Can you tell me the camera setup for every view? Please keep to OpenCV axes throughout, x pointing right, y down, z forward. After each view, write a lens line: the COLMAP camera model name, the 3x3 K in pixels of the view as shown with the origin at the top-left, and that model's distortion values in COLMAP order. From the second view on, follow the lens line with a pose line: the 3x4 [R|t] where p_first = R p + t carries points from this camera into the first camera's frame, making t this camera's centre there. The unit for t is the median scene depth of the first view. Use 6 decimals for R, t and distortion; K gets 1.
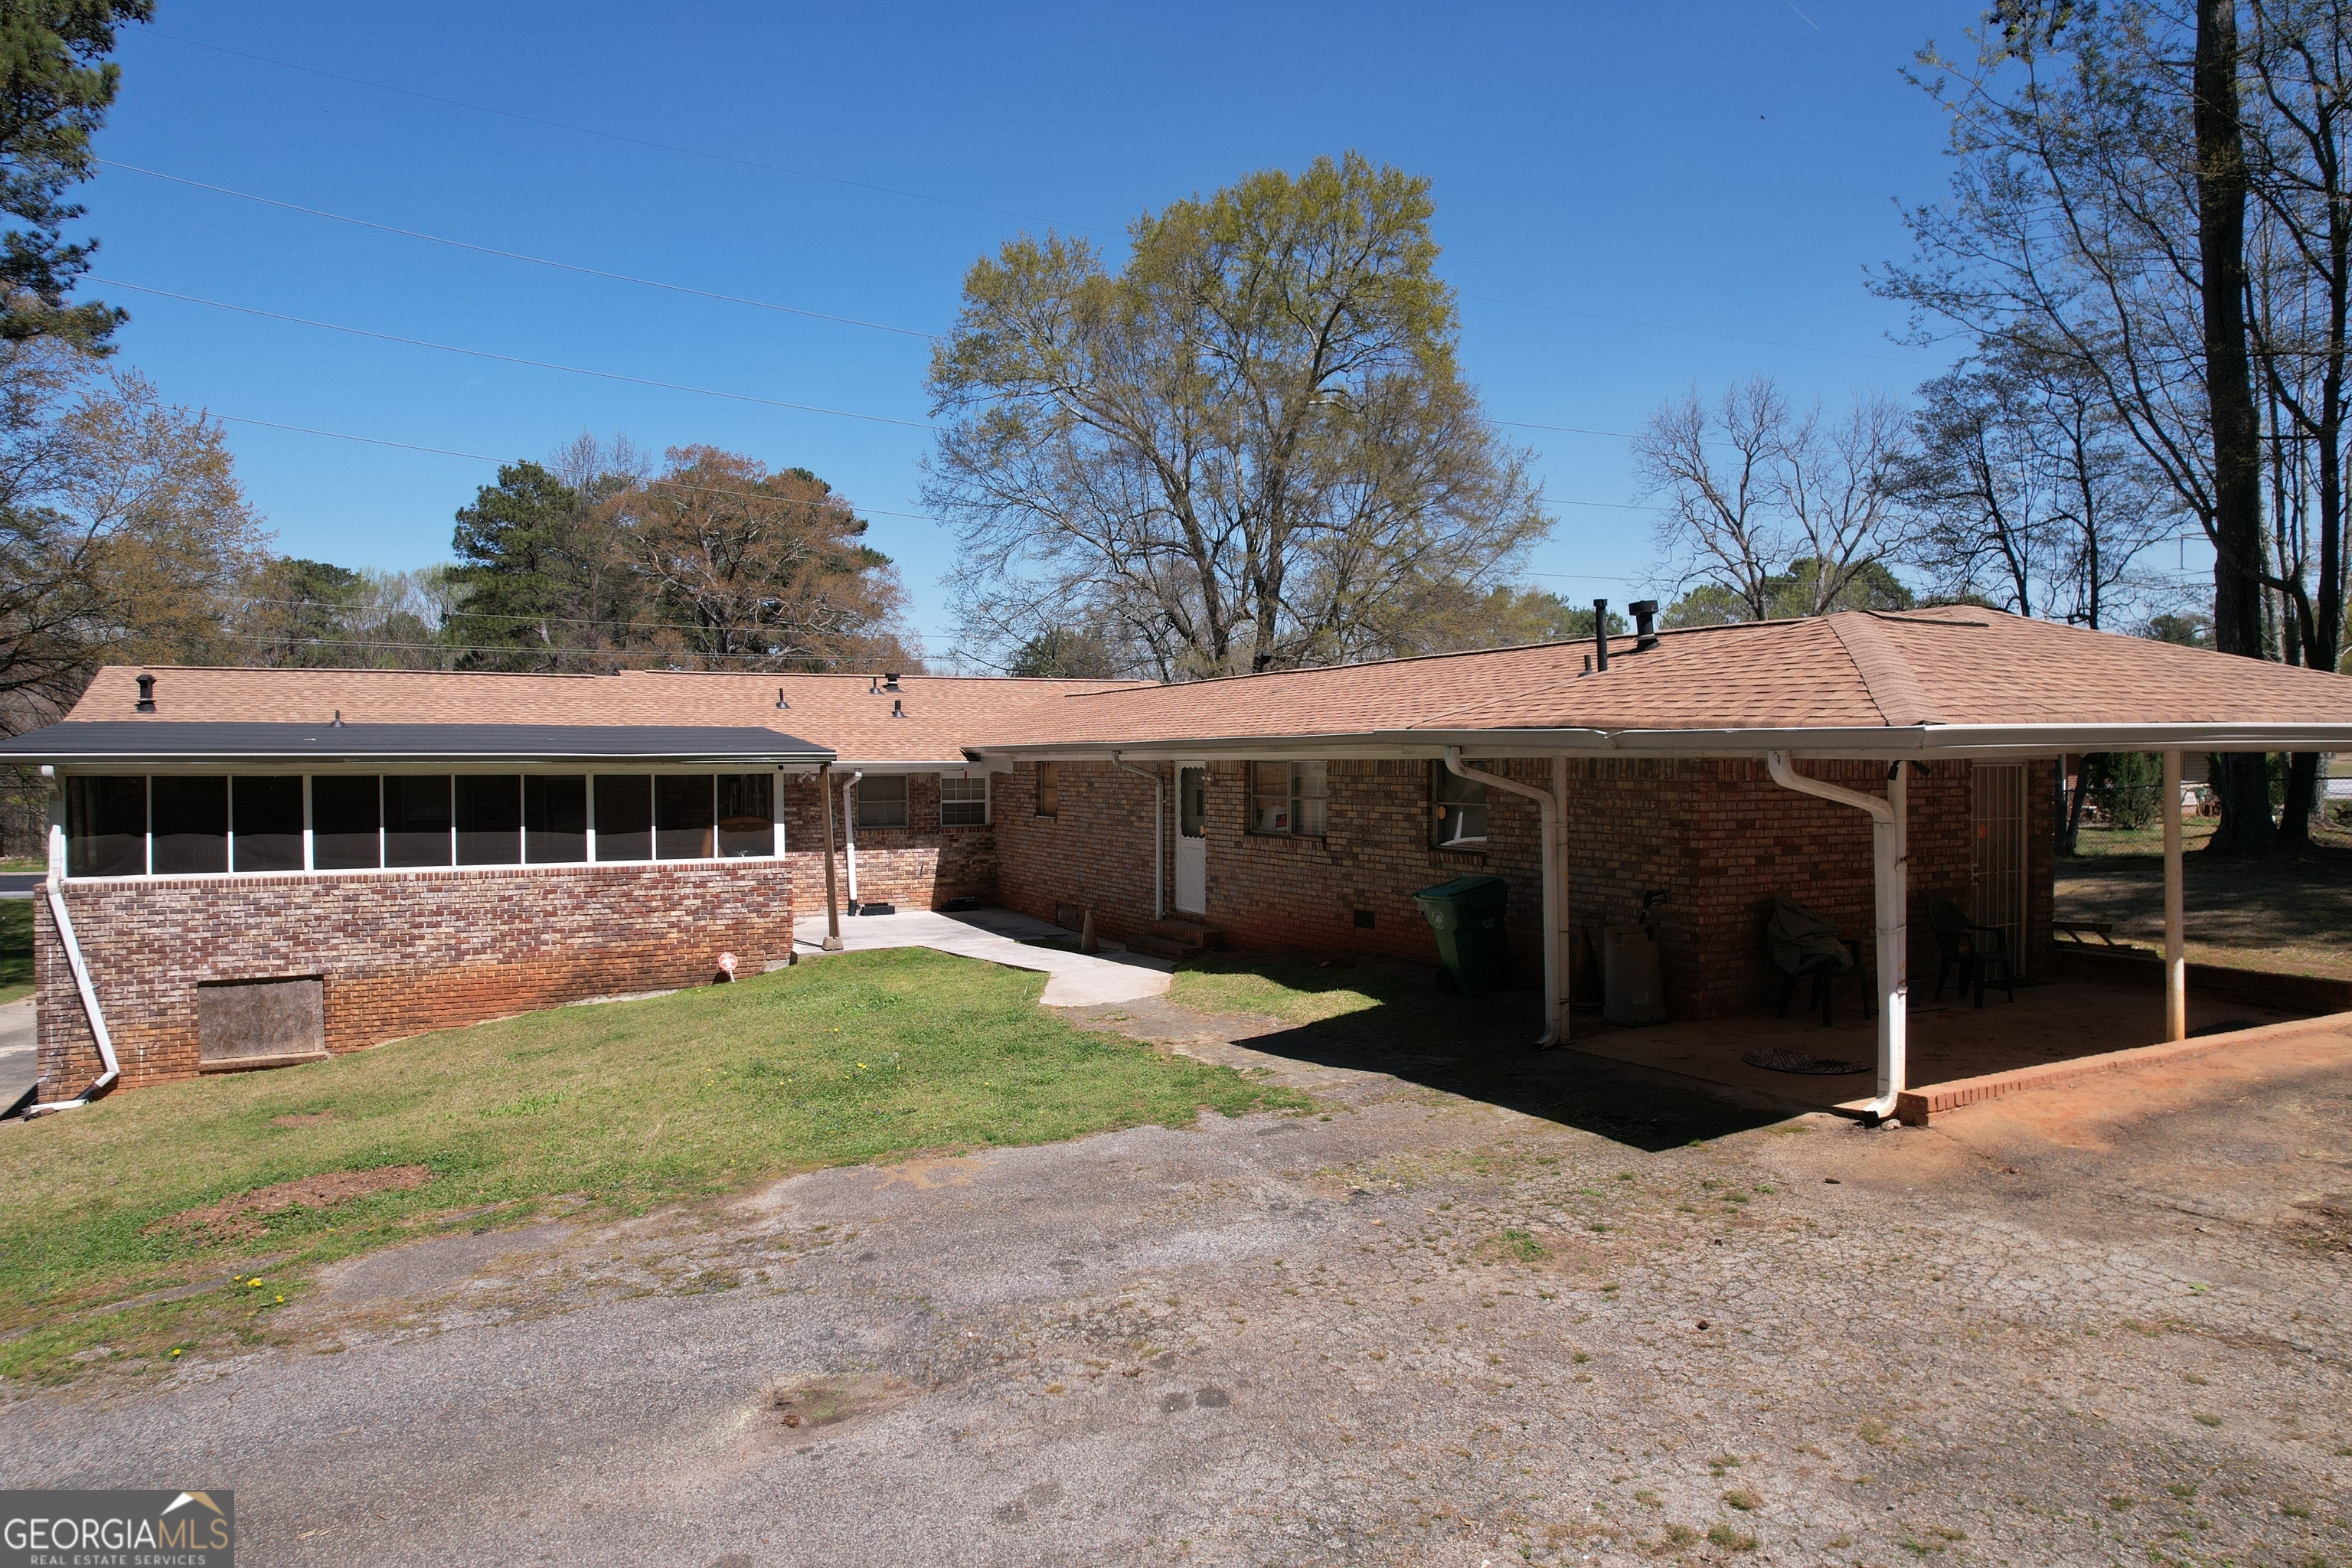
lens RADIAL K [[1512.3, 0, 1184.9], [0, 1512.3, 796.0], [0, 0, 1]] dist [-0.060869, 0.053117]
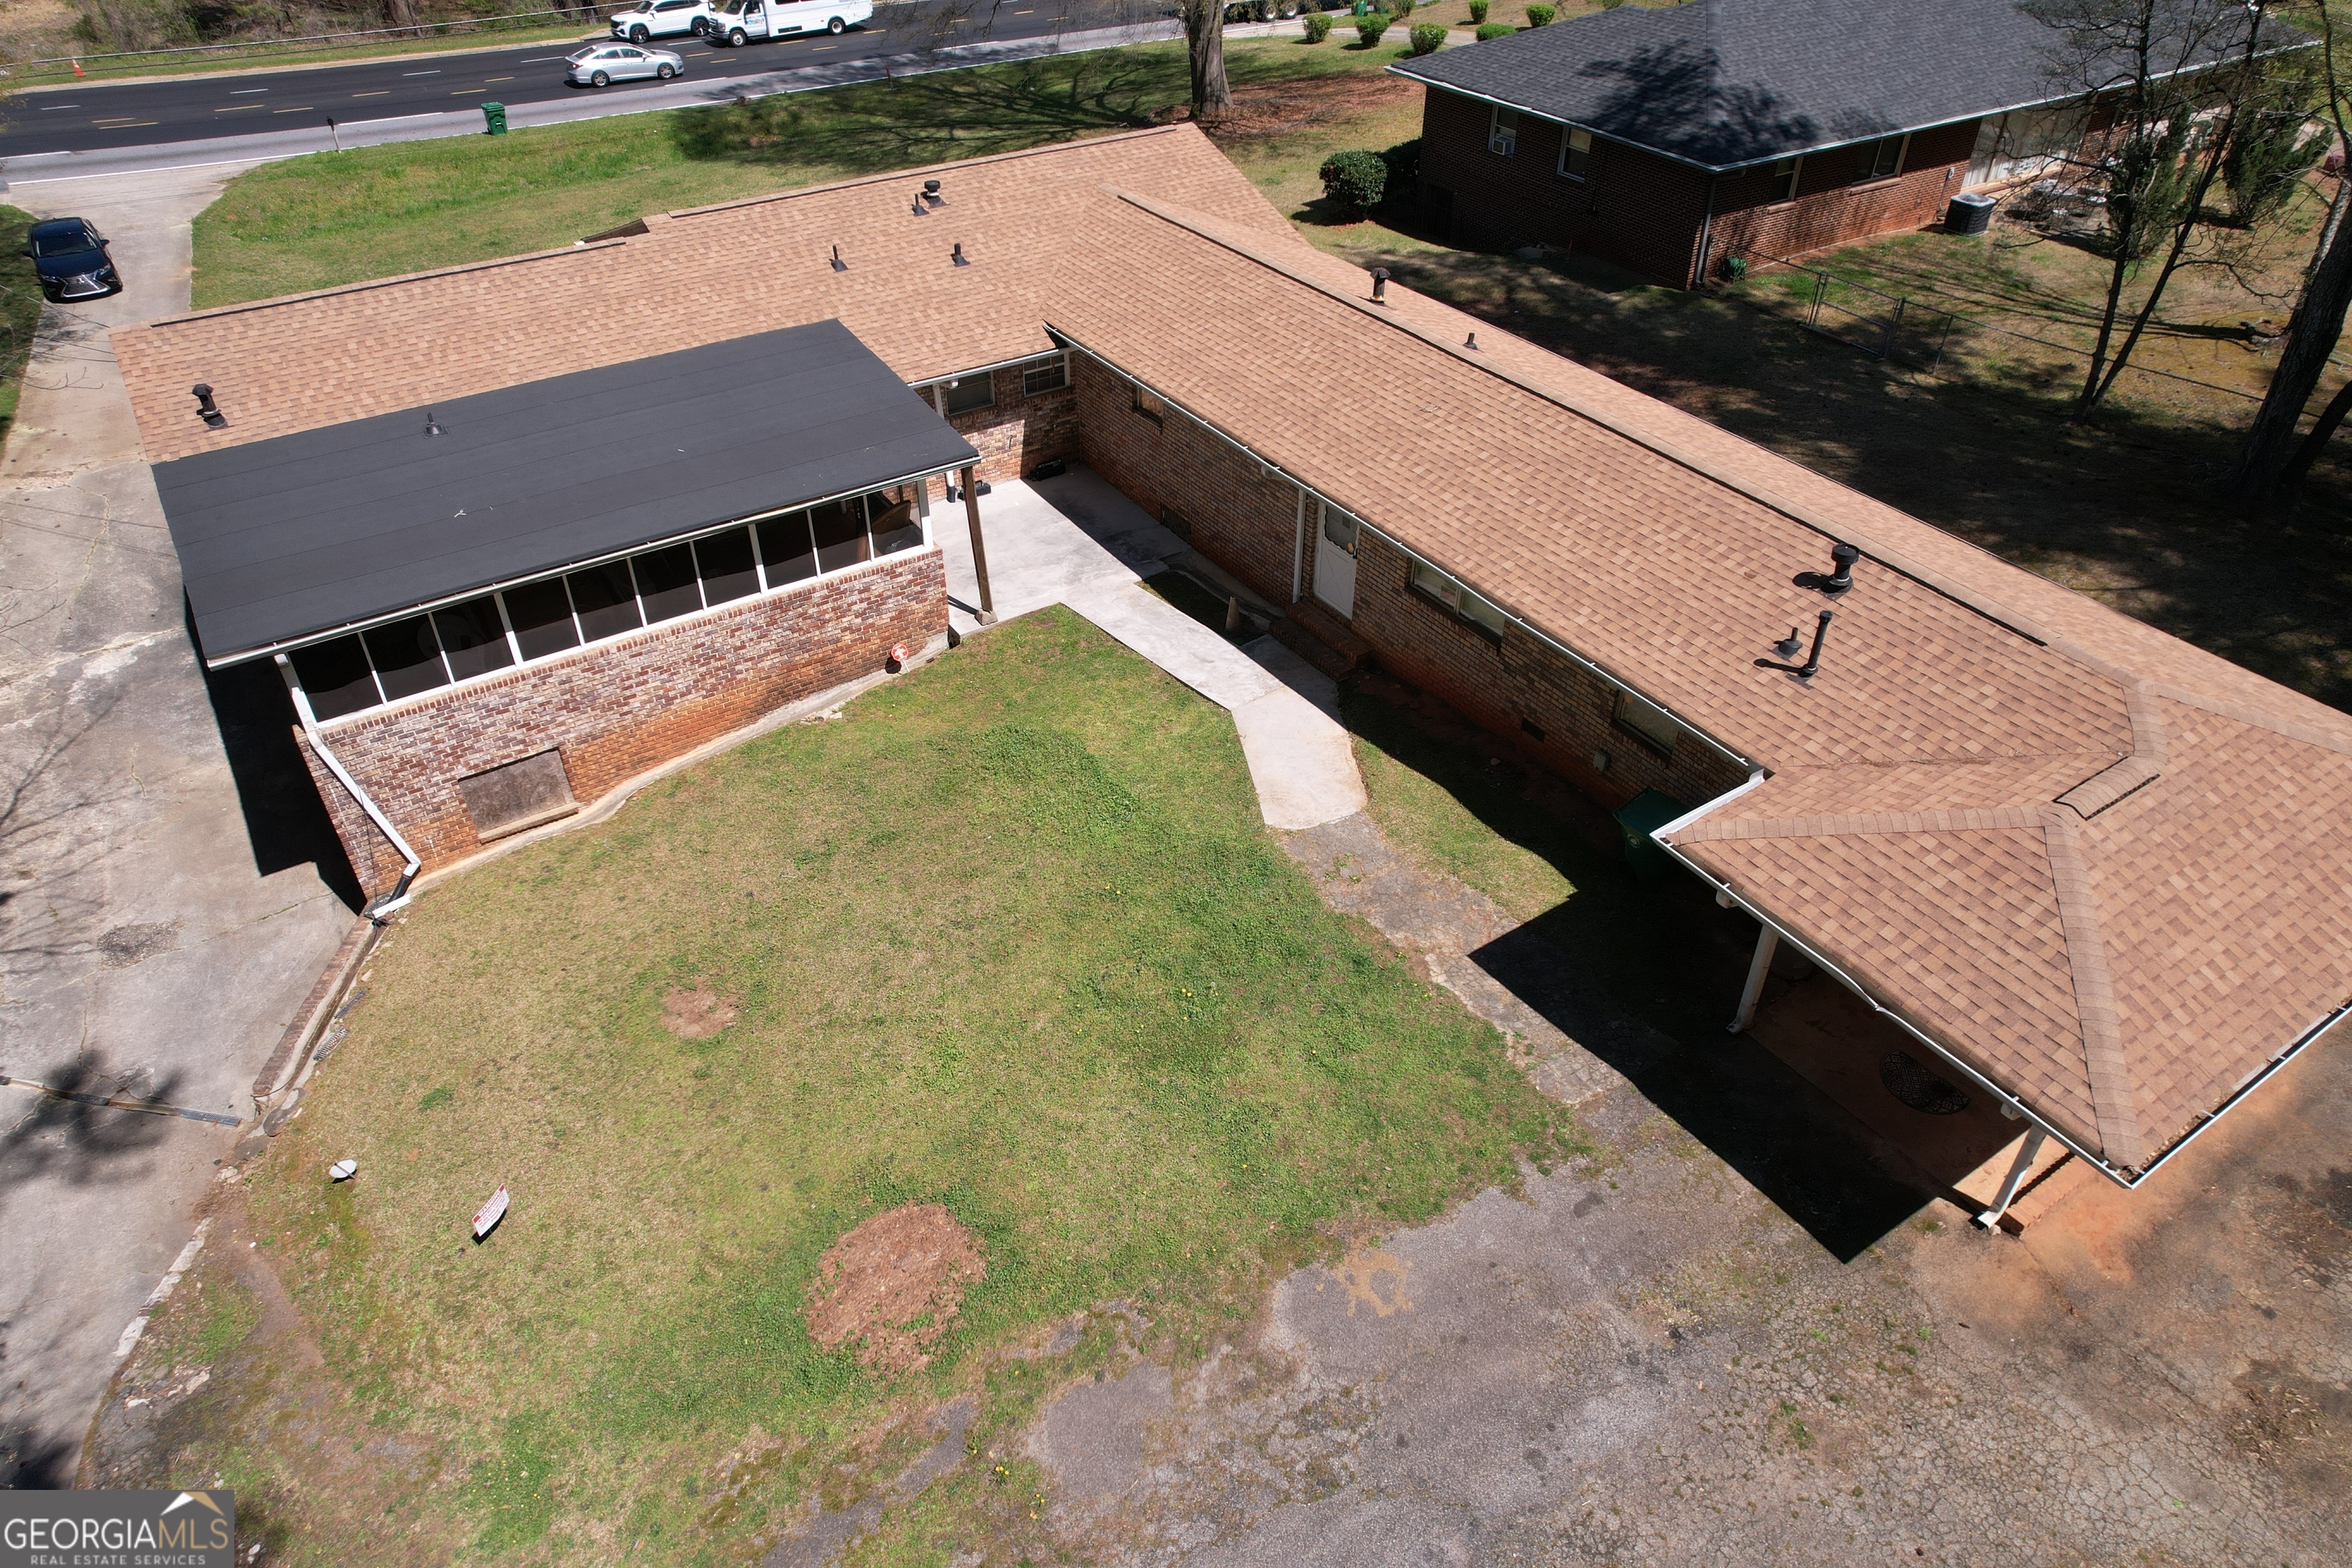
lens RADIAL K [[1512.3, 0, 1181.9], [0, 1512.3, 781.6], [0, 0, 1]] dist [-0.060869, 0.053117]
pose [[0.993545, -0.059978, 0.096282, -0.233168], [-0.009866, 0.799879, 0.600080, -0.513658], [-0.113006, -0.597157, 0.794124, 0.068065]]
